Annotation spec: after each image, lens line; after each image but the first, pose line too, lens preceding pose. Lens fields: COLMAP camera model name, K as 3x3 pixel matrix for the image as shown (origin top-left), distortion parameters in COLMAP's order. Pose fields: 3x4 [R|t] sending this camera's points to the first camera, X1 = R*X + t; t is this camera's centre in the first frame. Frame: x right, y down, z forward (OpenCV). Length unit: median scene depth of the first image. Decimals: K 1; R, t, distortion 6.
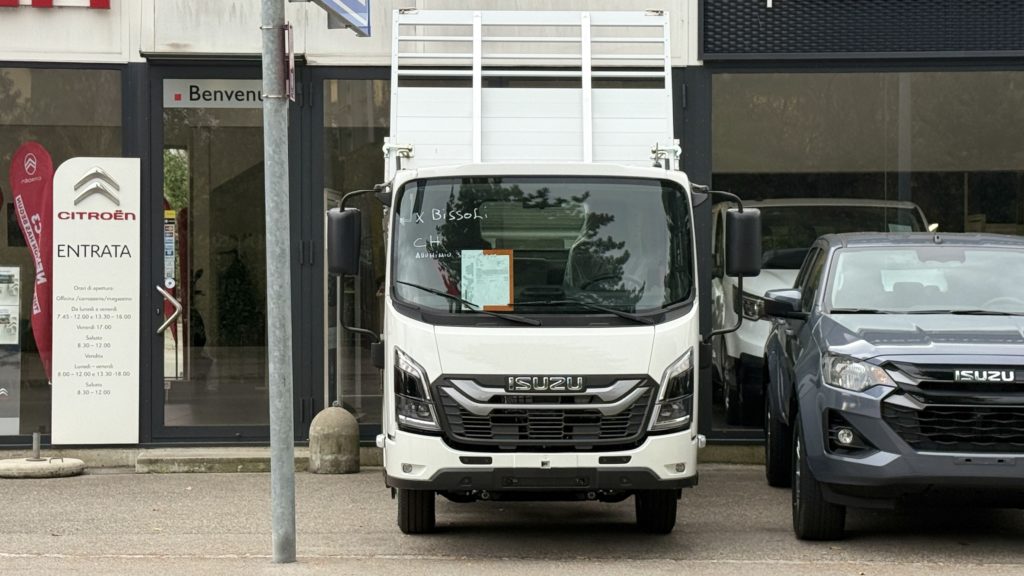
lens RADIAL K [[2167.9, 0, 512.0], [0, 2167.9, 287.4], [0, 0, 1]] dist [0.006939, 0.000000]
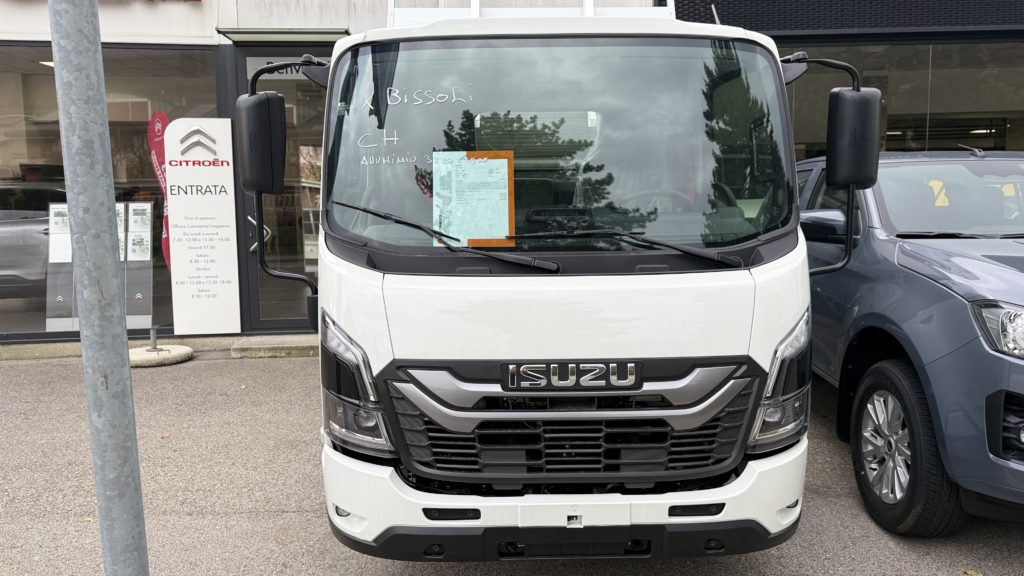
lens RADIAL K [[792.1, 0, 514.9], [0, 792.1, 287.2], [0, 0, 1]] dist [0.043853, -0.002930]
pose [[0.999927, -0.011918, -0.001924, 0.000919], [0.012042, 0.995984, 0.088721, 0.002149], [0.000859, -0.088738, 0.996055, 0.775721]]
